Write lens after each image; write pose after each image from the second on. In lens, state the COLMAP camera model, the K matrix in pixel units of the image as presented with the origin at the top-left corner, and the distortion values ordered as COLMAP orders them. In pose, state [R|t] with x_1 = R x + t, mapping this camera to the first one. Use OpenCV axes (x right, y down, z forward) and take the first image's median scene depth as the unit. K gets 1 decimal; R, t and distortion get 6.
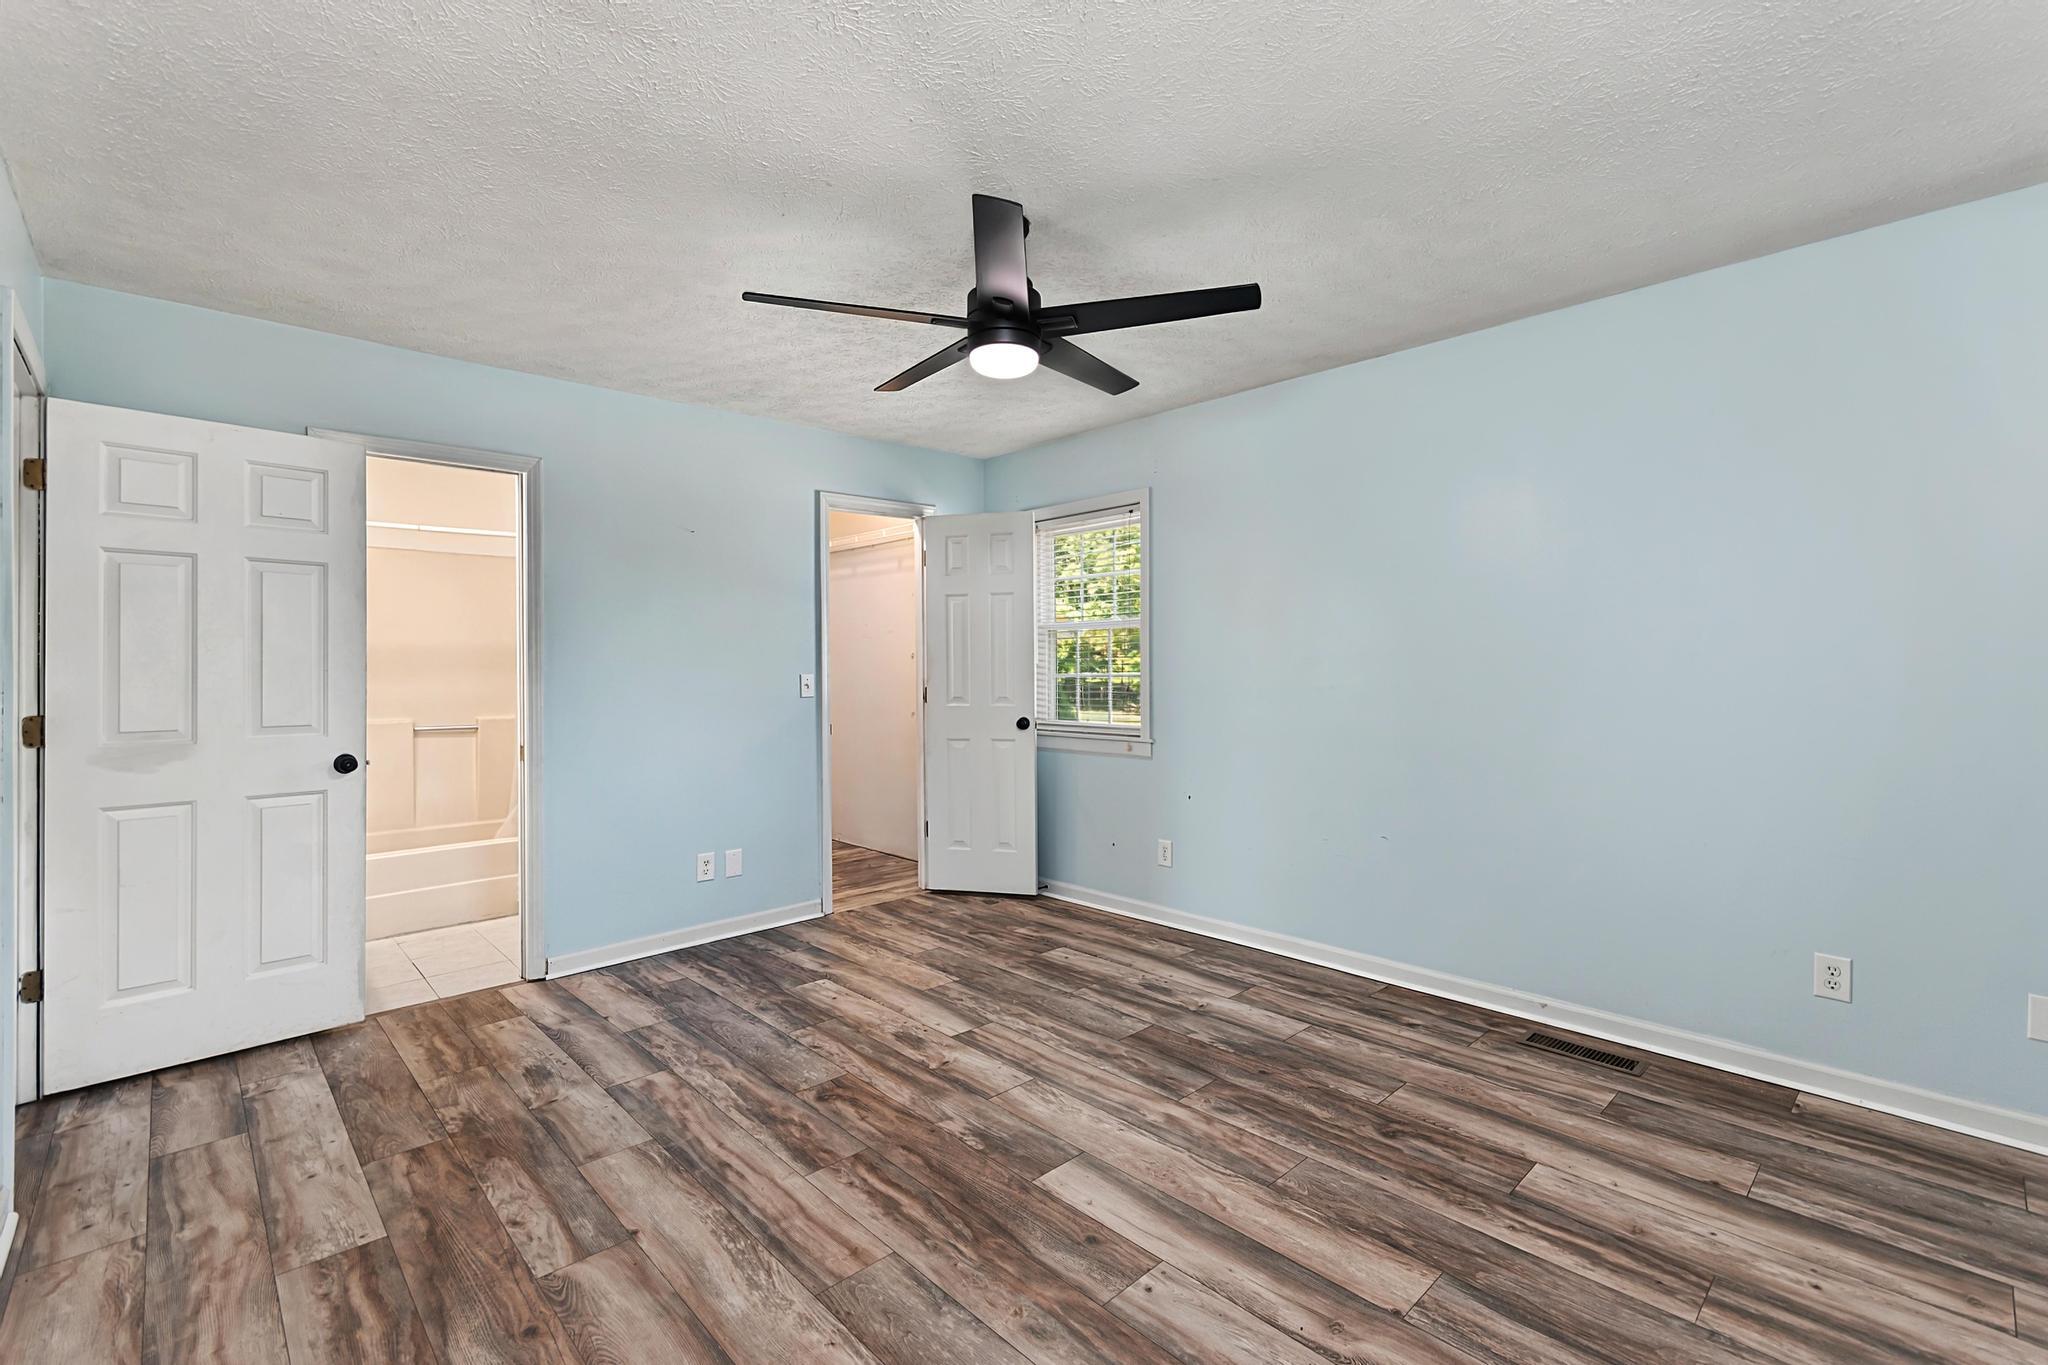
lens RADIAL K [[909.4, 0, 1036.4], [0, 909.4, 666.5], [0, 0, 1]] dist [0.004199, 0.001814]
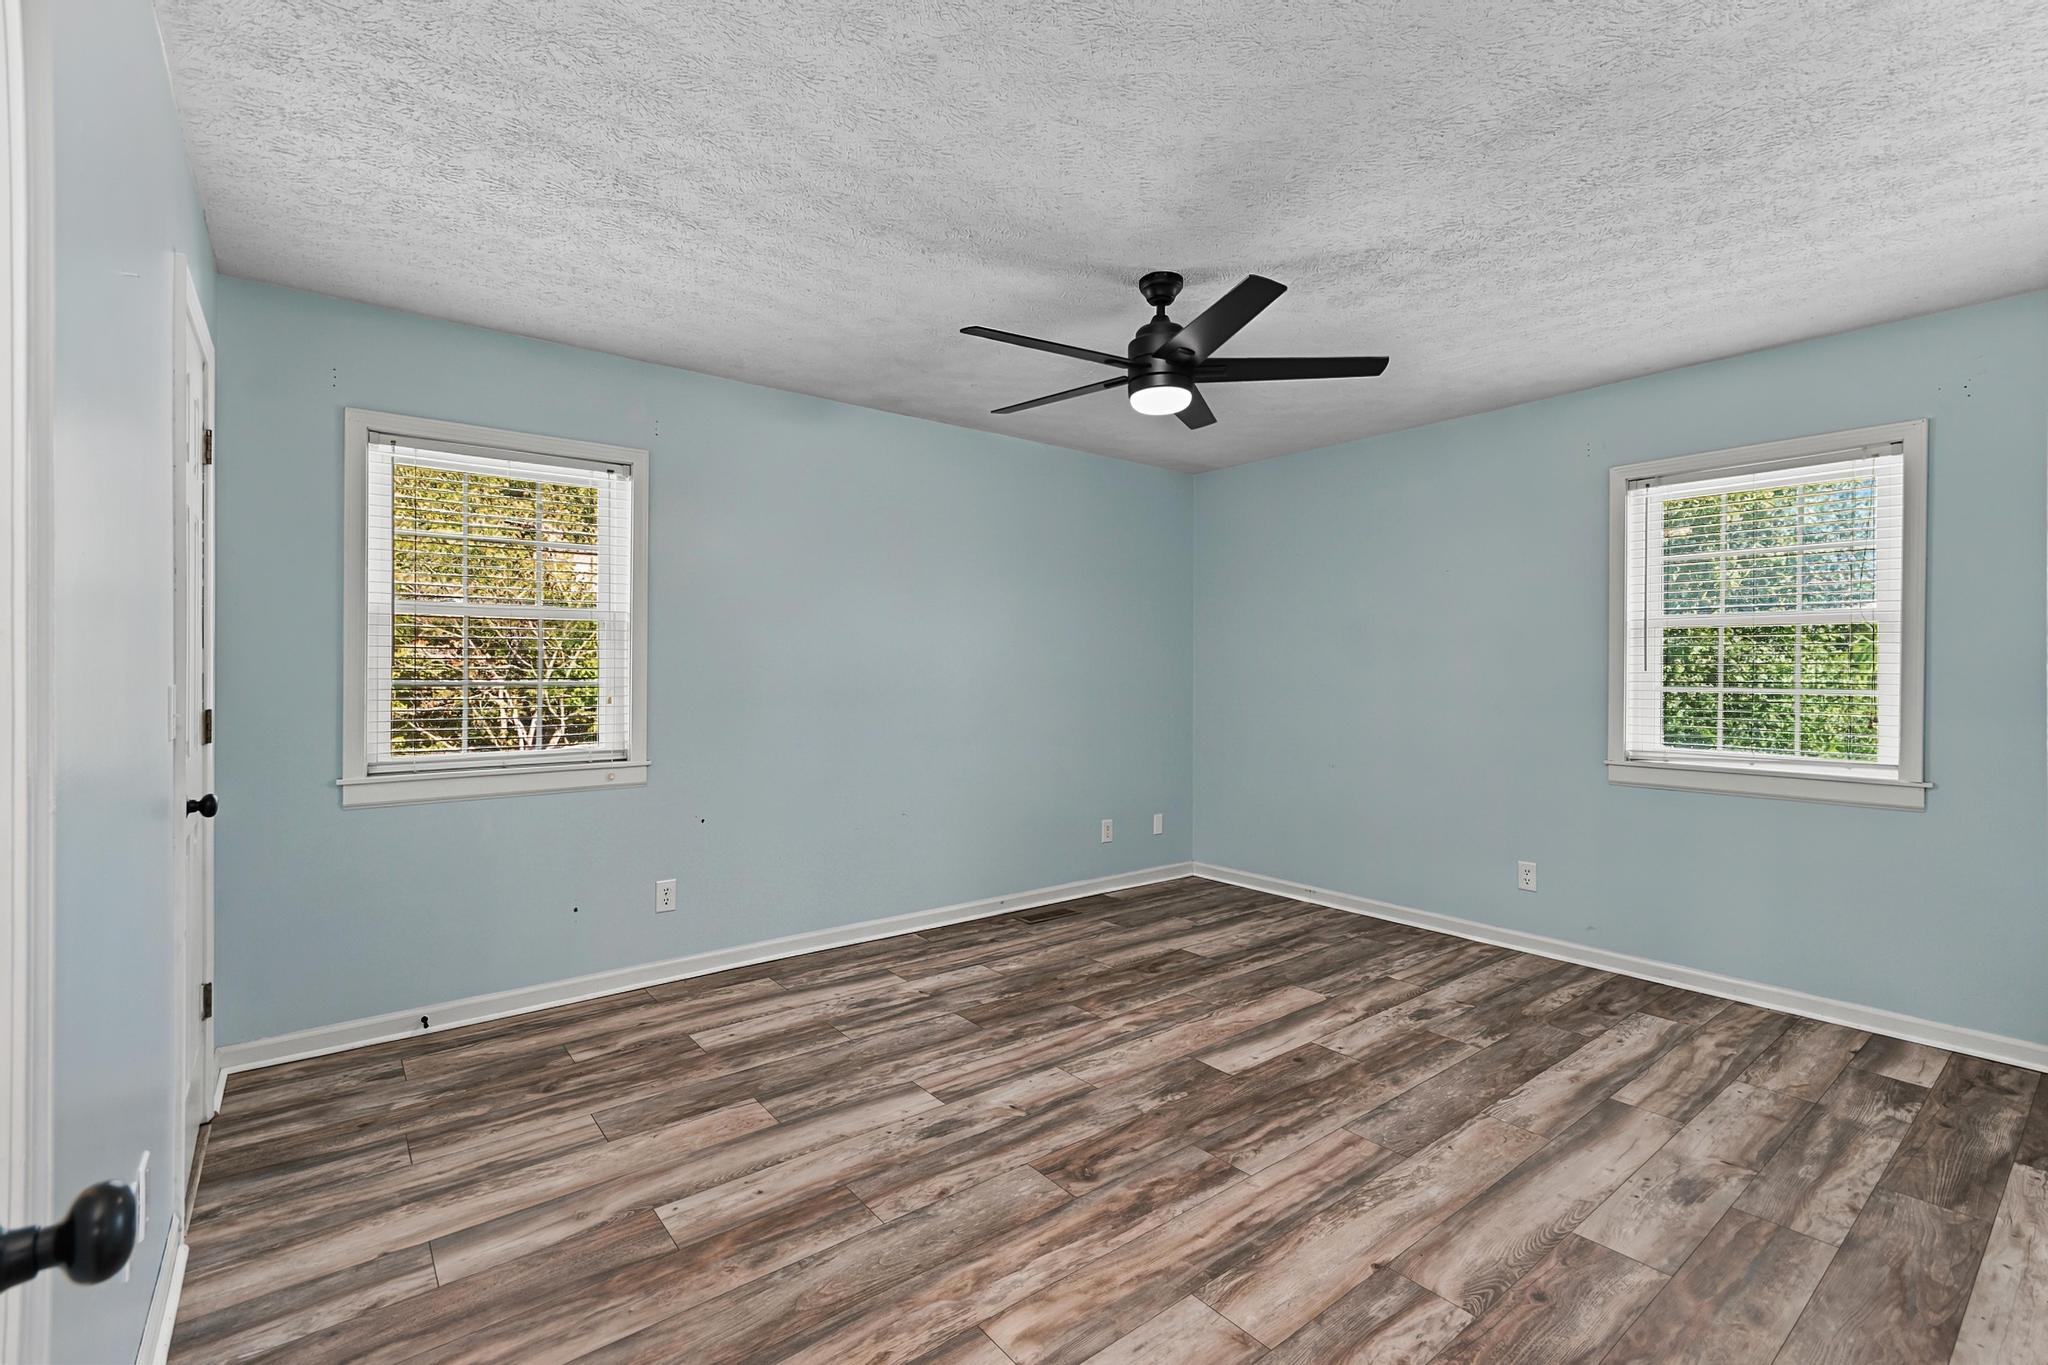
lens RADIAL K [[909.4, 0, 1035.8], [0, 909.4, 683.2], [0, 0, 1]] dist [0.004199, 0.001814]
pose [[0.079278, -0.005200, 0.996839, -1.031957], [-0.002585, 0.999982, 0.005422, 0.009003], [-0.996849, -0.003007, 0.079263, 0.937972]]
